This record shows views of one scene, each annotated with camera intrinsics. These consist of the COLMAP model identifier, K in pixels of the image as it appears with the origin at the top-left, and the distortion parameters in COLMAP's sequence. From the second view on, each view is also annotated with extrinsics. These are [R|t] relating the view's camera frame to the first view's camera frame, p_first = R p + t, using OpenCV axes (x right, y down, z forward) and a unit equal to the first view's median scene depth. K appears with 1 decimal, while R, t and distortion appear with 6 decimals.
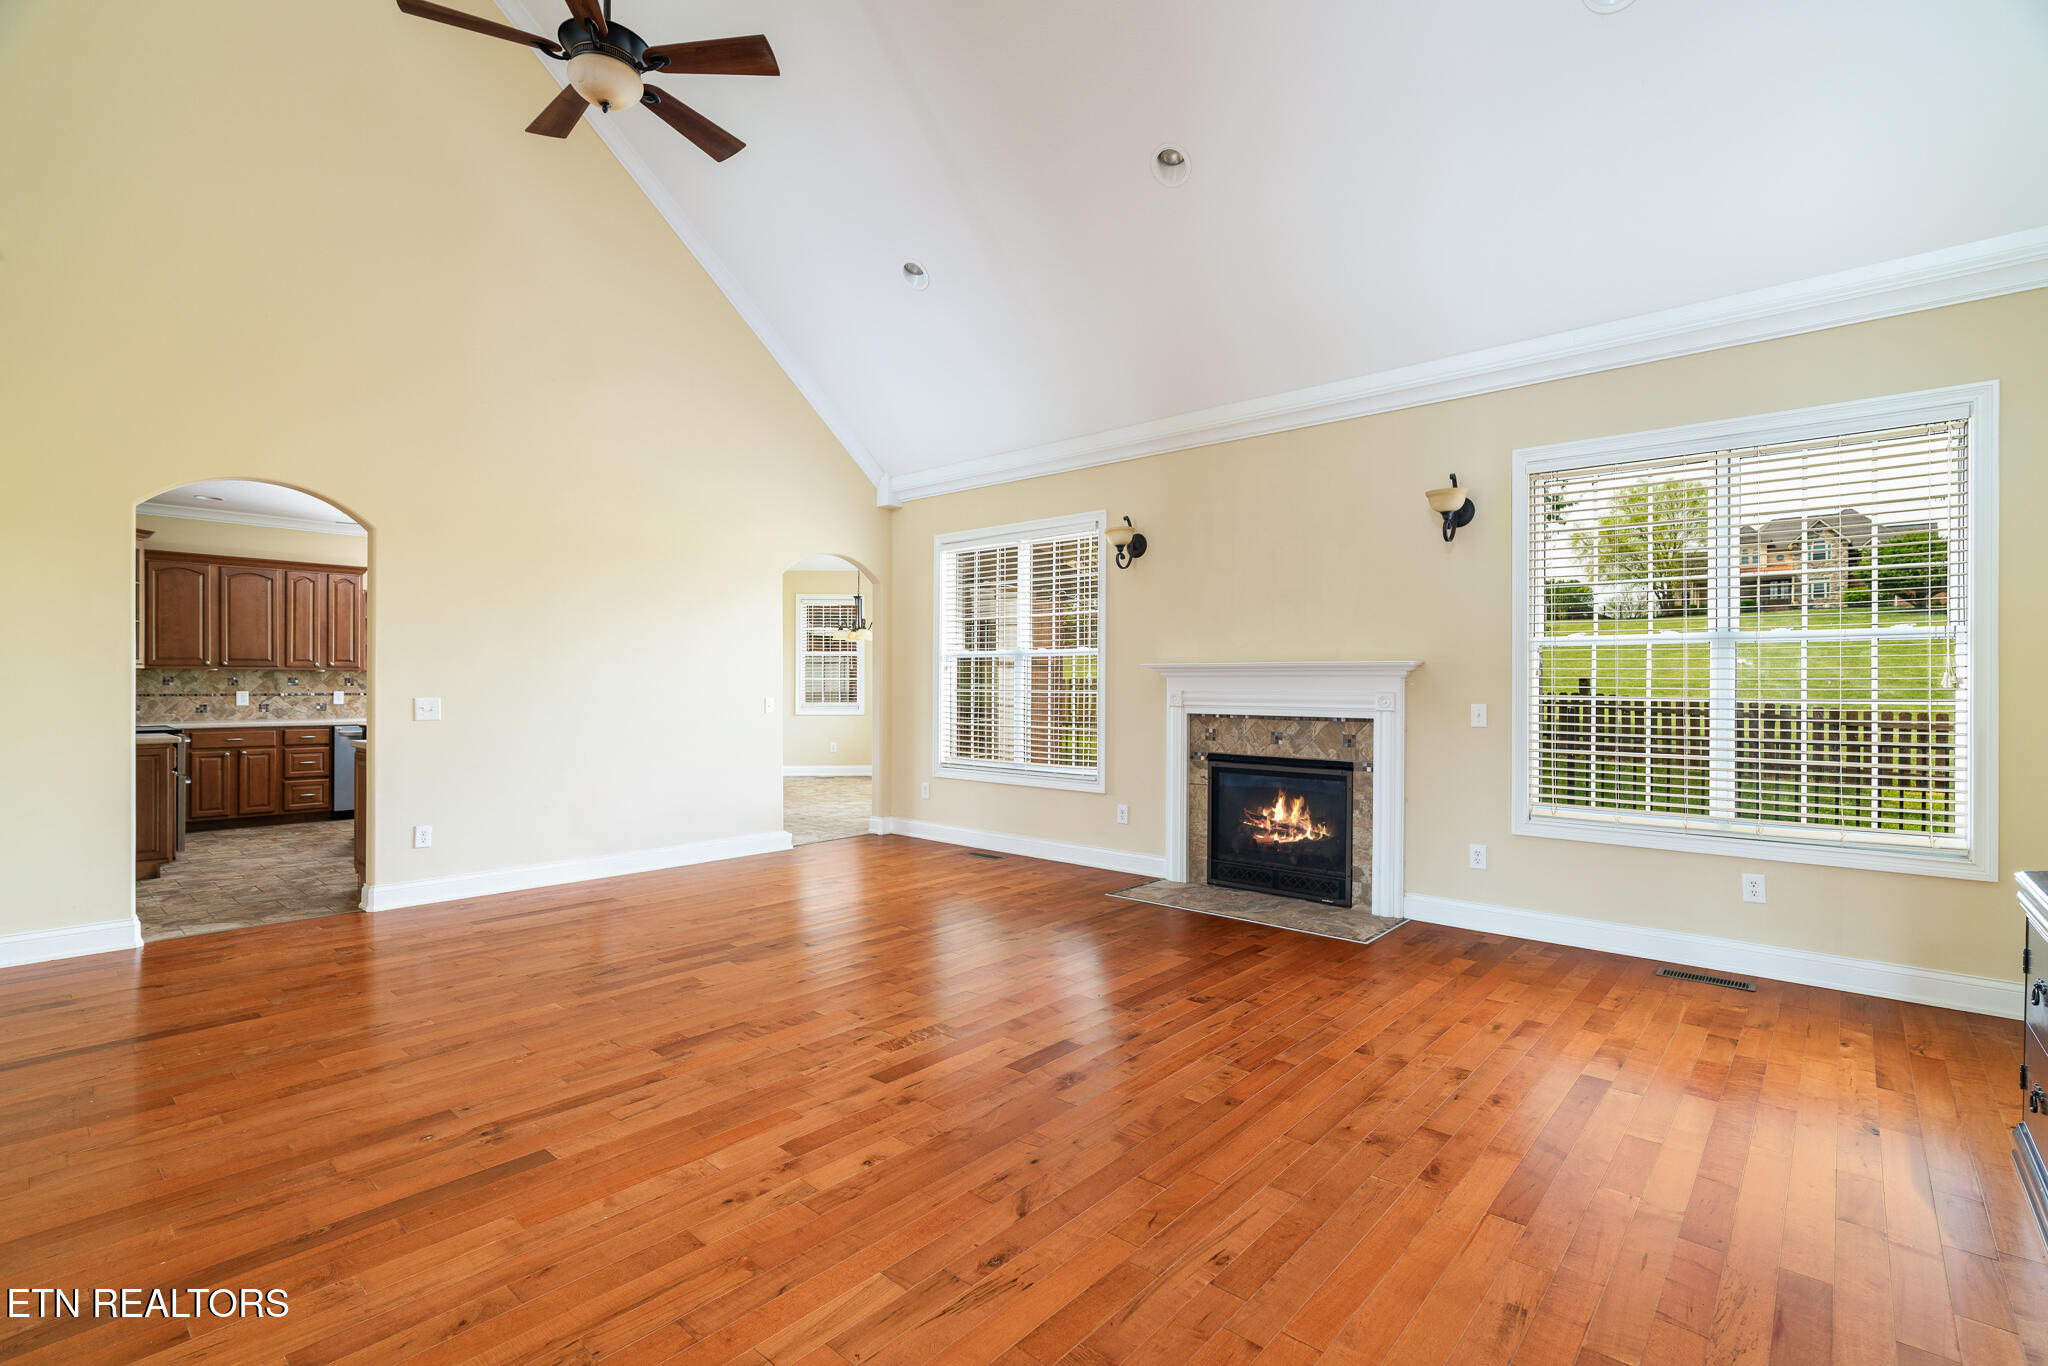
lens RADIAL K [[936.1, 0, 1022.5], [0, 936.1, 685.2], [0, 0, 1]] dist [0.009813, 0.000114]
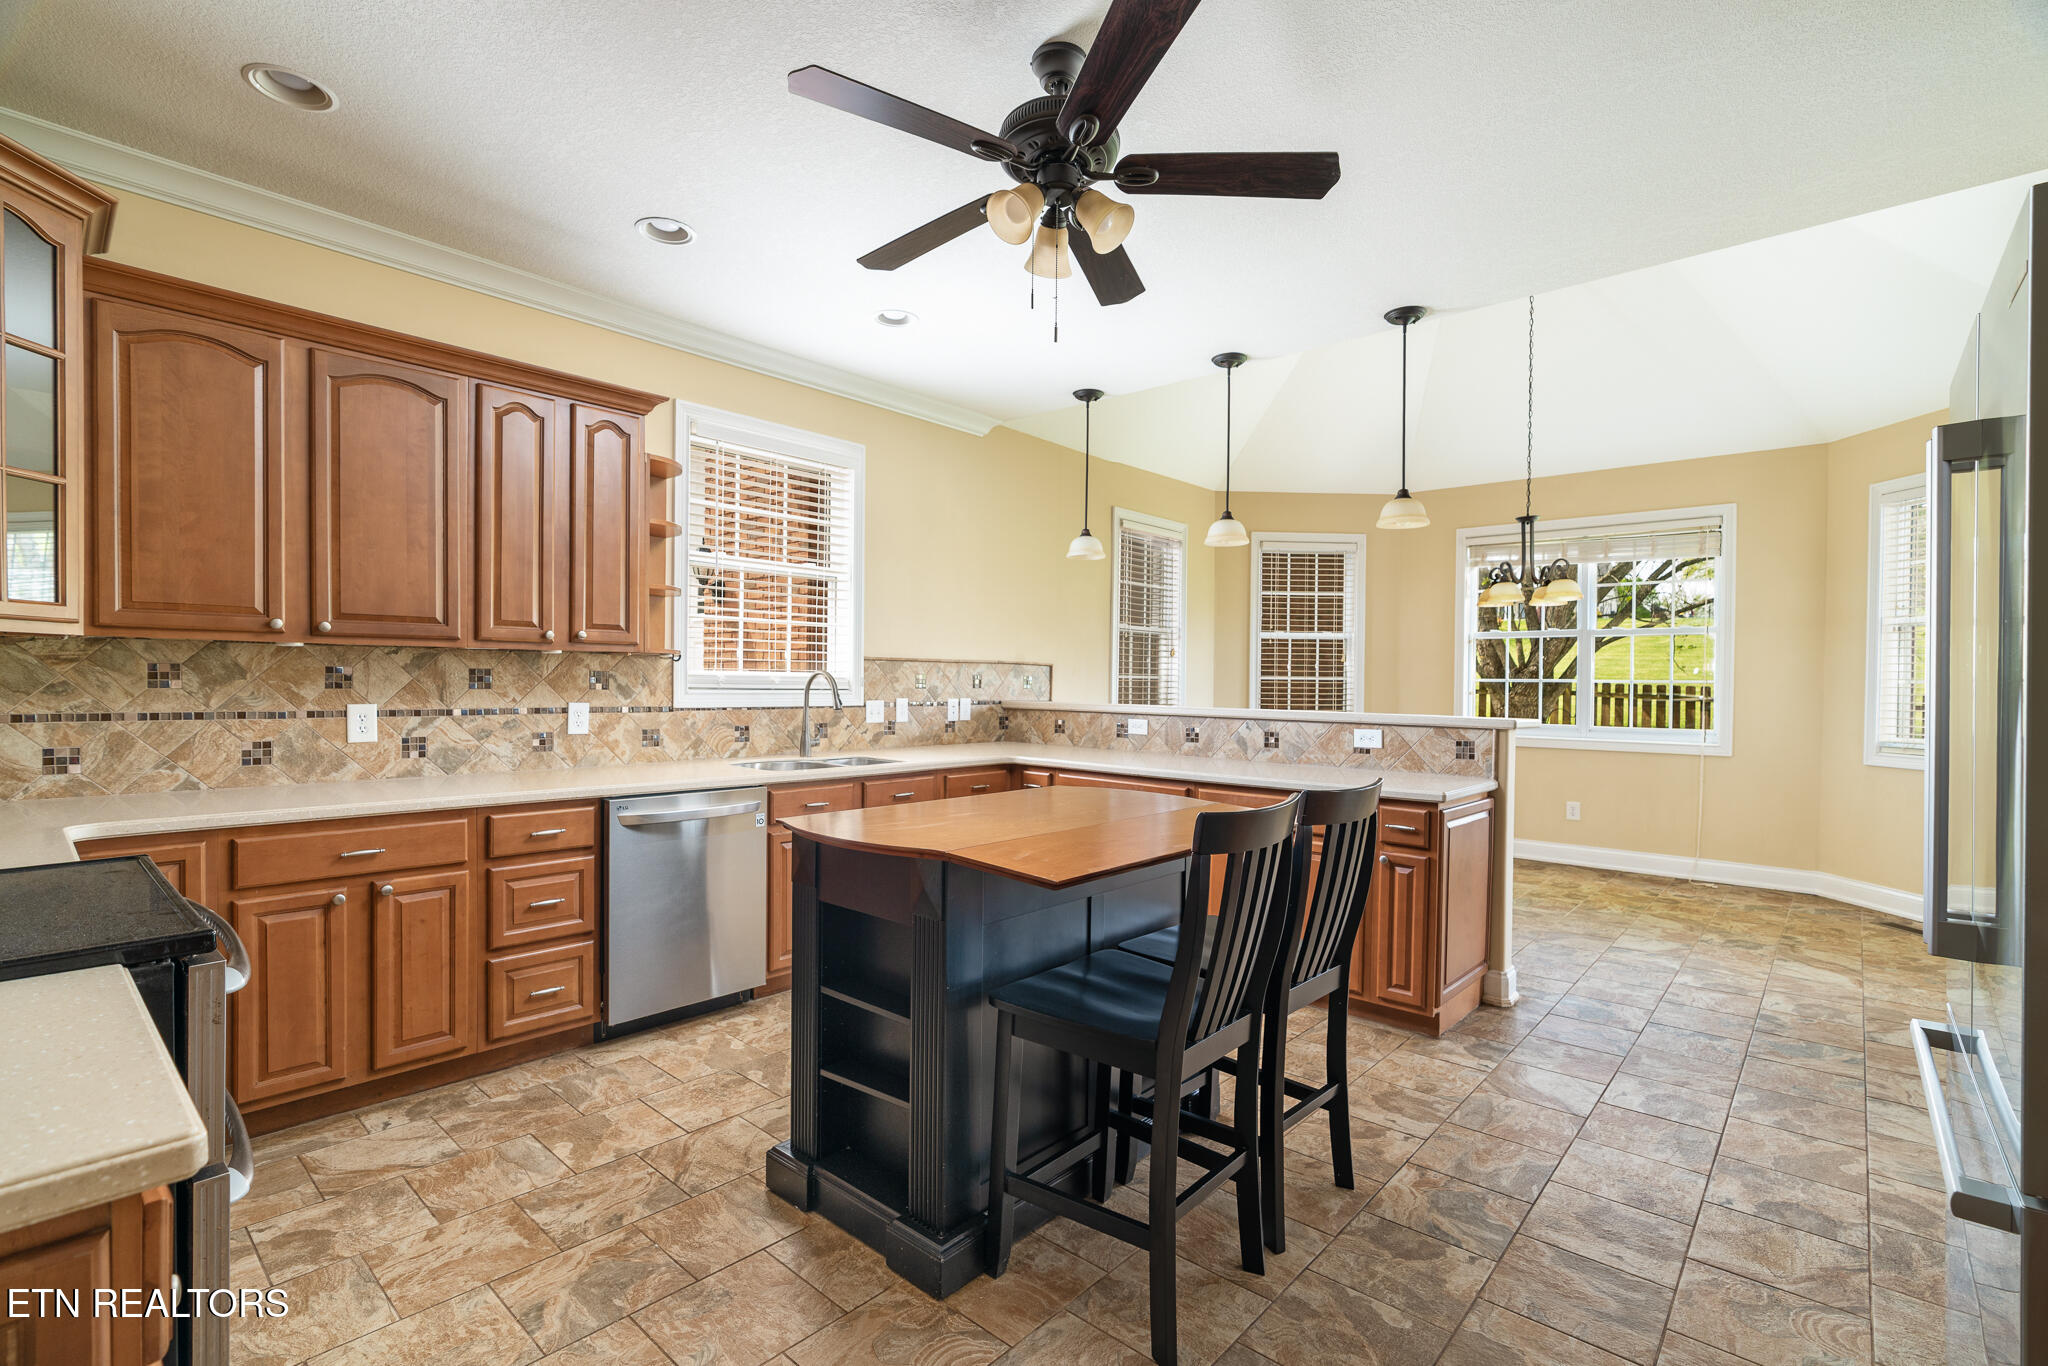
lens RADIAL K [[936.1, 0, 1030.0], [0, 936.1, 691.8], [0, 0, 1]] dist [0.009813, 0.000114]
pose [[0.999990, 0.004538, 0.000439, -0.565369], [-0.004541, 0.999955, 0.008349, -0.003116], [-0.000401, -0.008351, 0.999965, 0.628712]]
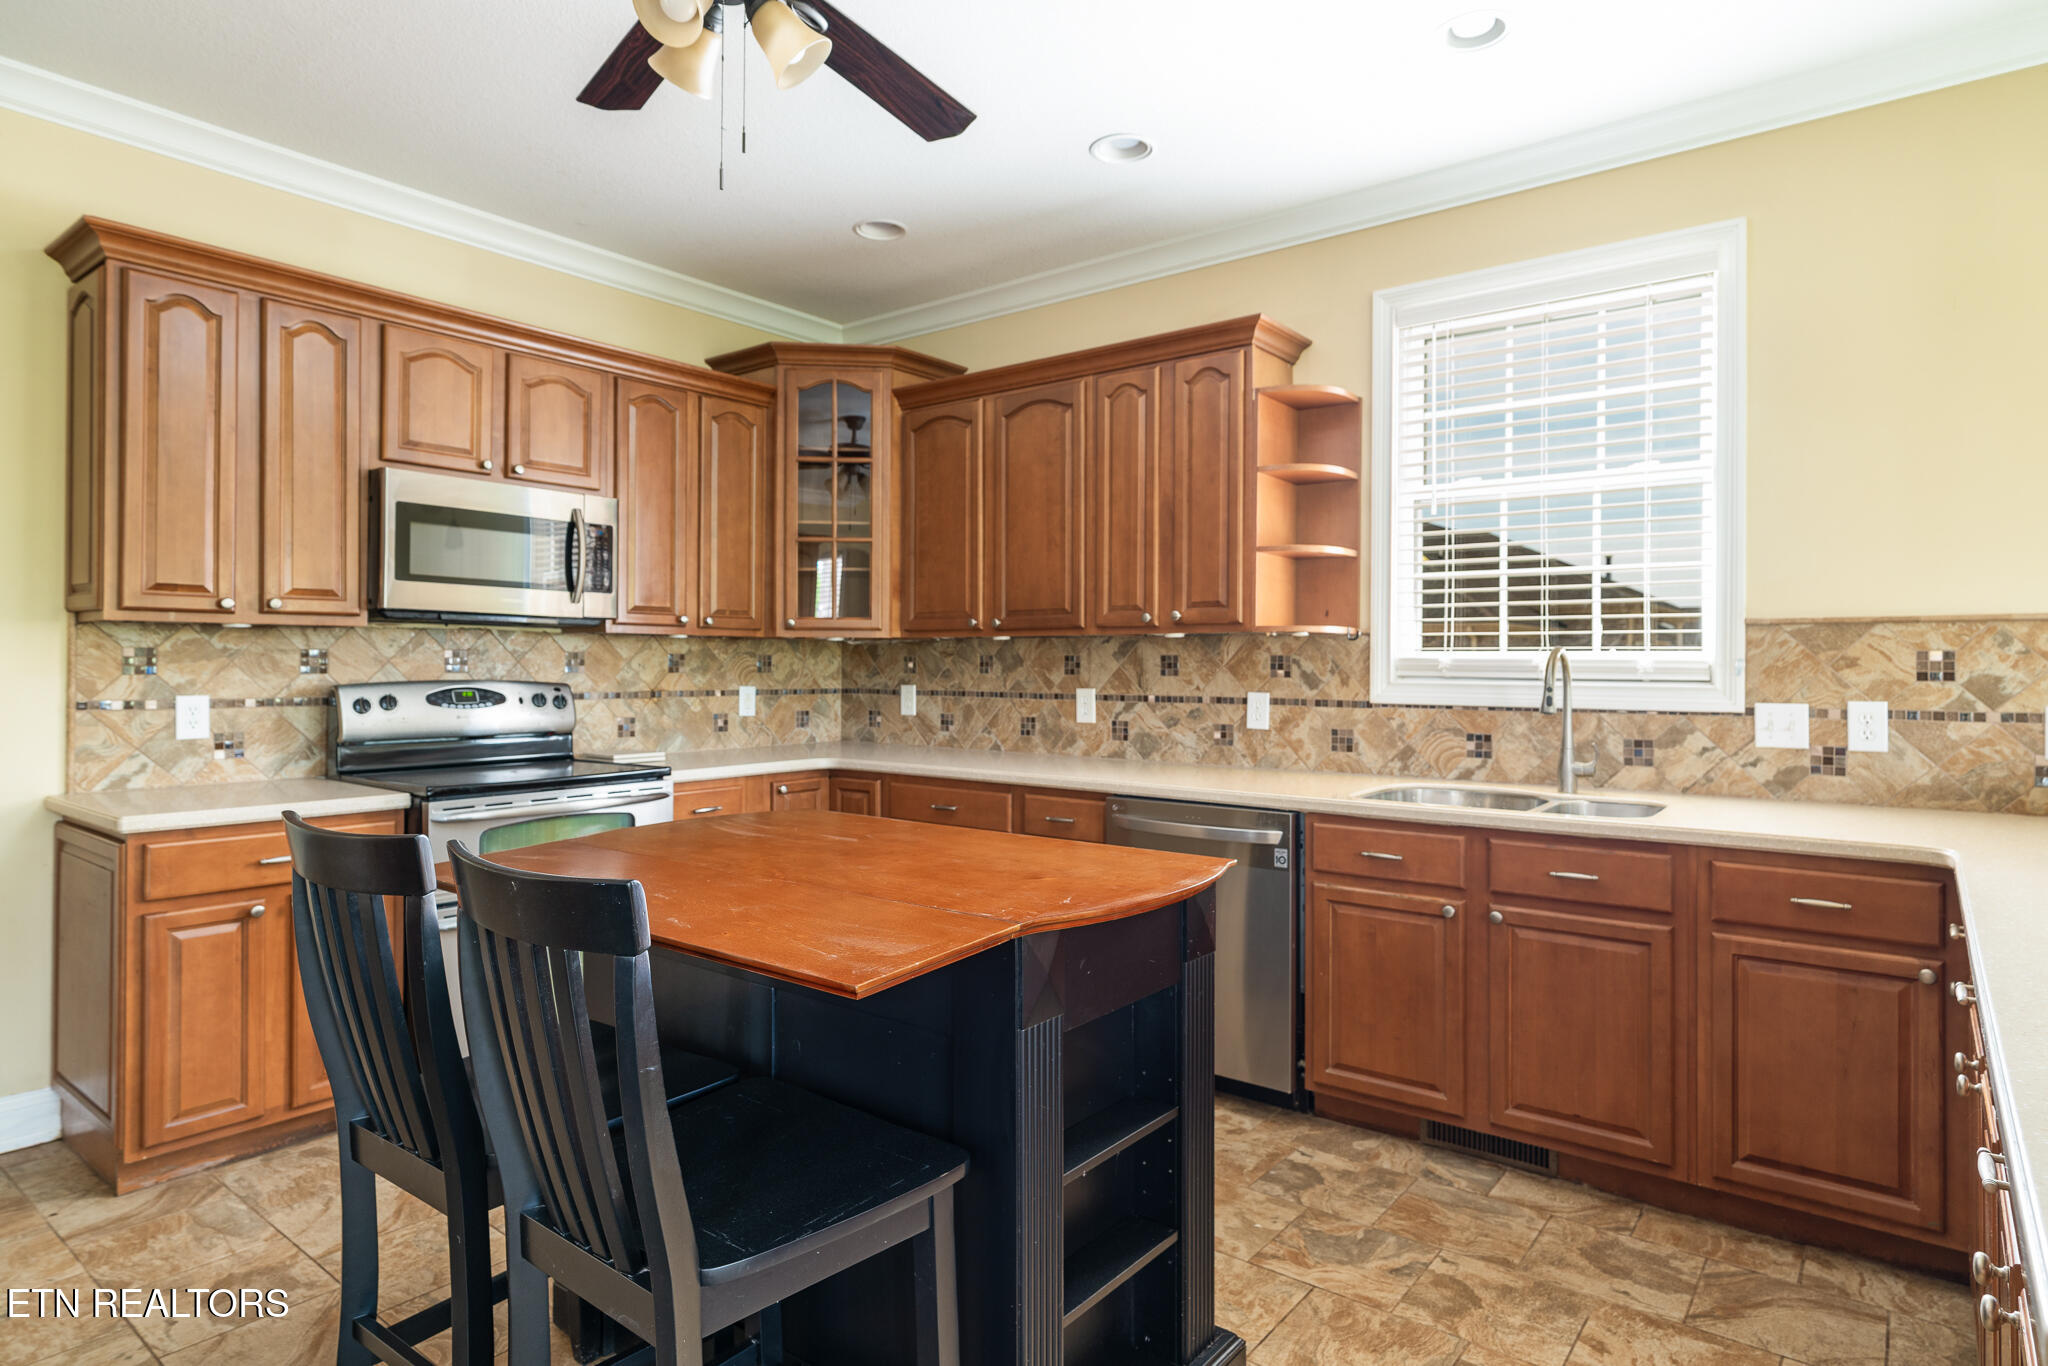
lens RADIAL K [[1136.7, 0, 1016.8], [0, 1136.7, 647.9], [0, 0, 1]] dist [-0.001486, -0.000061]
pose [[0.063134, -0.019073, -0.997823, -0.323687], [-0.004379, 0.999802, -0.019388, -0.002033], [0.997995, 0.005593, 0.063038, 0.942840]]
